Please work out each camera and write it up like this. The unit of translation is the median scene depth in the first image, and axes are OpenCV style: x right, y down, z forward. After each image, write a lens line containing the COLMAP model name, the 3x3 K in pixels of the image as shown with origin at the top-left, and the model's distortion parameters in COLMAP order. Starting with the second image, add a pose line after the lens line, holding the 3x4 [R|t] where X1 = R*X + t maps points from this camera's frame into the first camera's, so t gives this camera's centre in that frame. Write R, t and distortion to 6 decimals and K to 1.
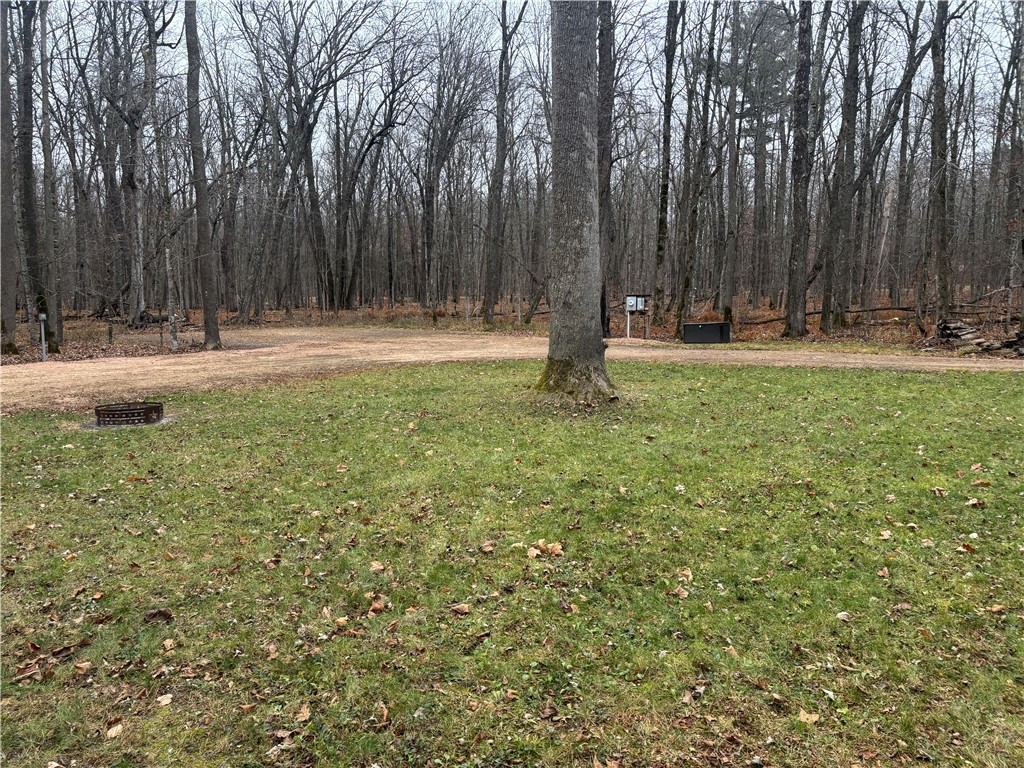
lens RADIAL K [[772.0, 0, 516.7], [0, 772.0, 384.0], [0, 0, 1]] dist [0.063160, -0.061617]
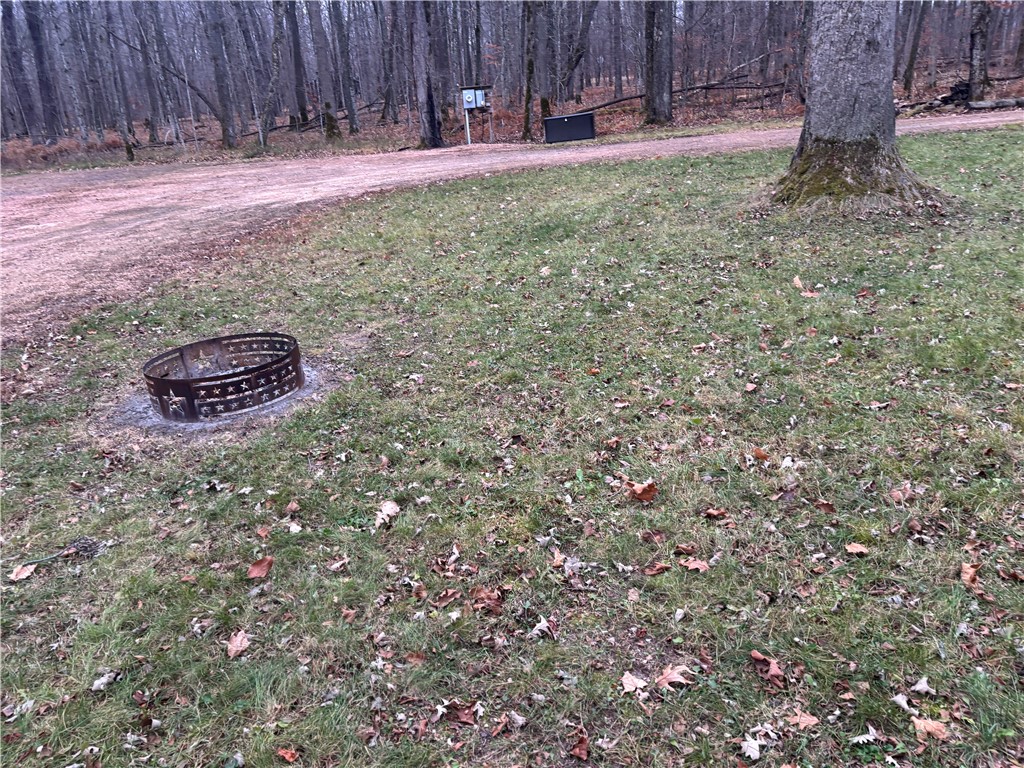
lens RADIAL K [[772.0, 0, 510.3], [0, 772.0, 384.7], [0, 0, 1]] dist [0.063160, -0.061617]
pose [[0.887974, -0.220646, 0.403506, -0.360708], [0.125676, 0.960416, 0.248609, -0.025387], [-0.442388, -0.170048, 0.880555, 0.385091]]
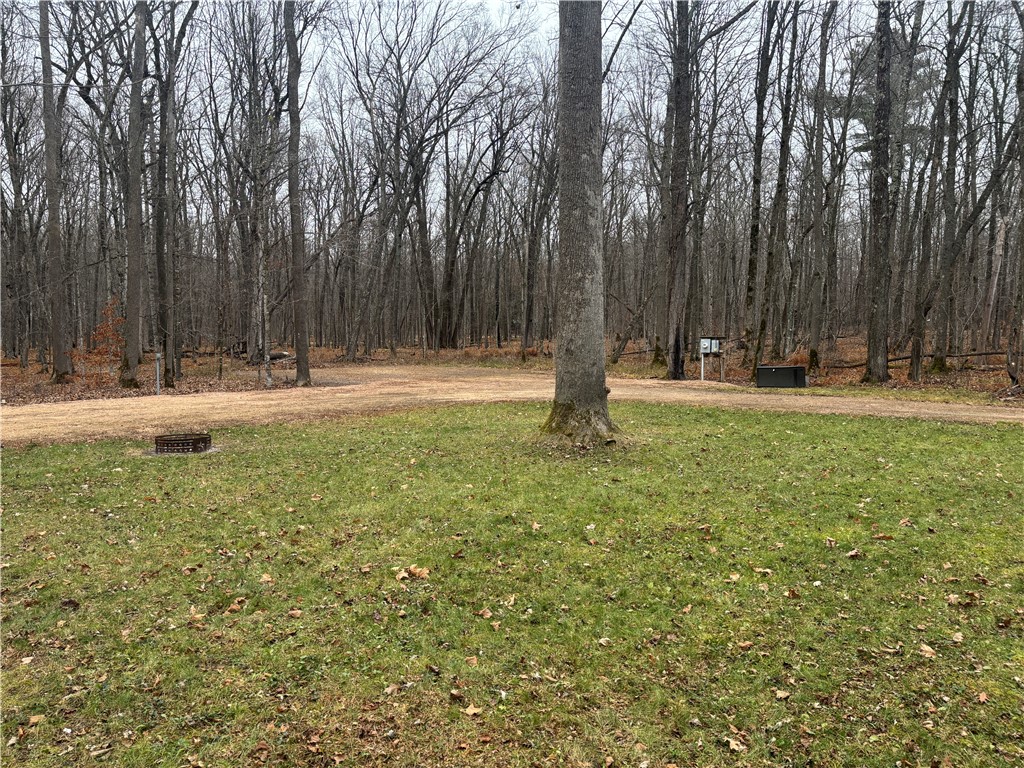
lens RADIAL K [[772.0, 0, 501.3], [0, 772.0, 390.4], [0, 0, 1]] dist [0.063160, -0.061617]
pose [[0.984481, 0.017003, -0.174667, 0.114392], [-0.023923, 0.999007, -0.037587, -0.005588], [0.173855, 0.041183, 0.983910, -0.039641]]
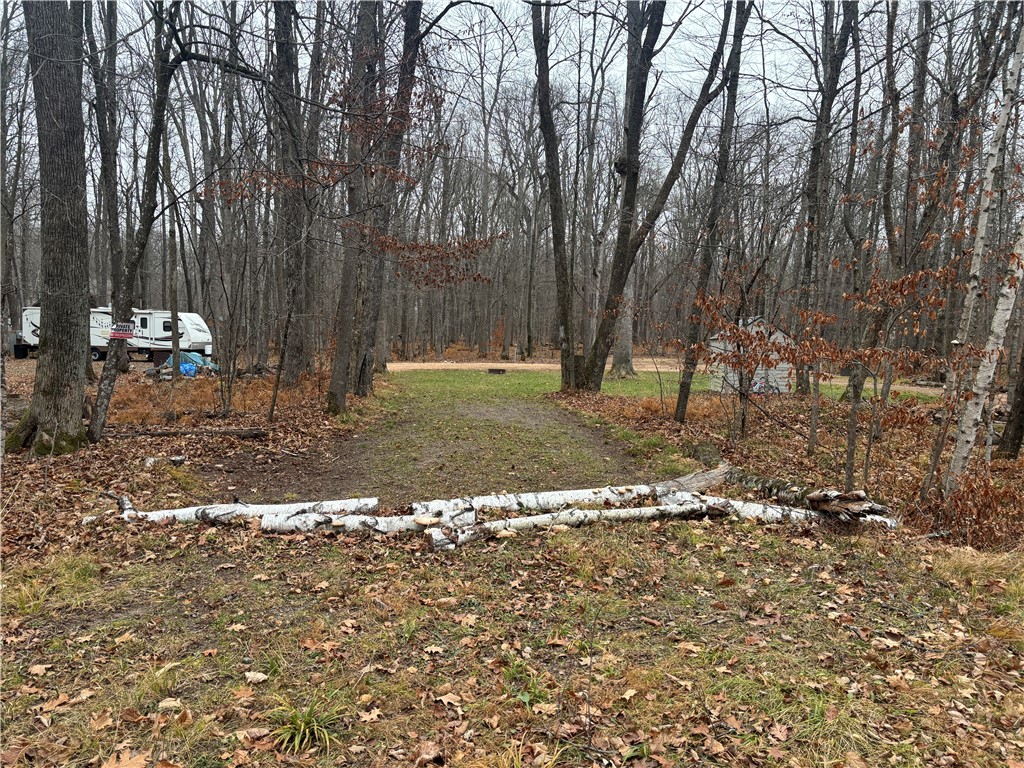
lens RADIAL K [[772.0, 0, 517.2], [0, 772.0, 390.2], [0, 0, 1]] dist [0.063160, -0.061617]
pose [[0.772125, 0.074817, -0.631051, 1.189865], [-0.102474, 0.994708, -0.007451, 0.093057], [0.627154, 0.070420, 0.775706, -1.092600]]
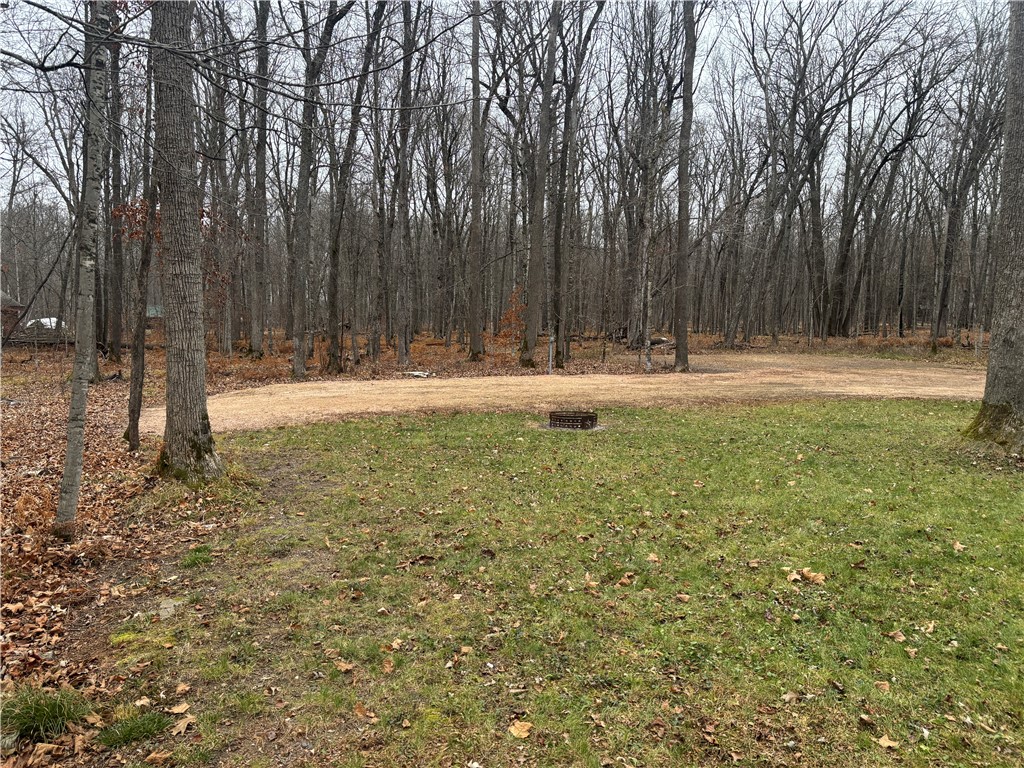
lens RADIAL K [[772.0, 0, 506.9], [0, 772.0, 385.8], [0, 0, 1]] dist [0.063160, -0.061617]
pose [[0.799601, 0.065530, -0.596945, 0.104847], [-0.082220, 0.996614, -0.000729, -0.004878], [0.594876, 0.049664, 0.802282, -0.040997]]
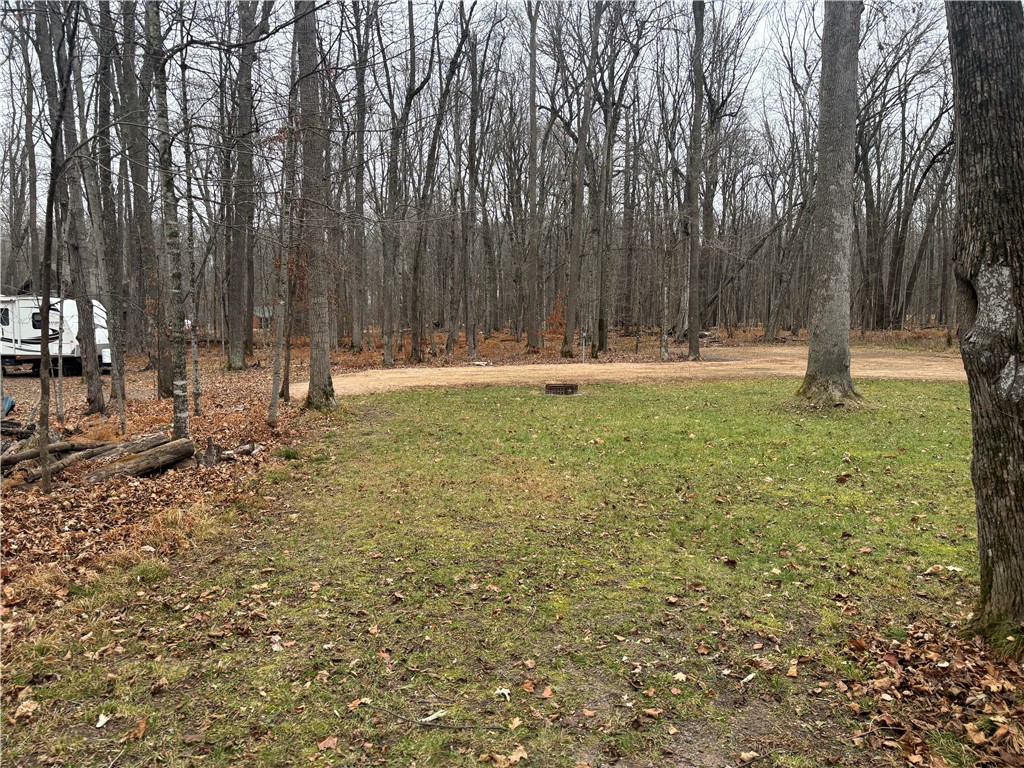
lens RADIAL K [[772.0, 0, 505.8], [0, 772.0, 397.3], [0, 0, 1]] dist [0.063160, -0.061617]
pose [[0.720702, 0.078418, -0.688795, 0.461926], [-0.080835, 0.996310, 0.028849, 0.009858], [0.688516, 0.034888, 0.724382, -0.291079]]
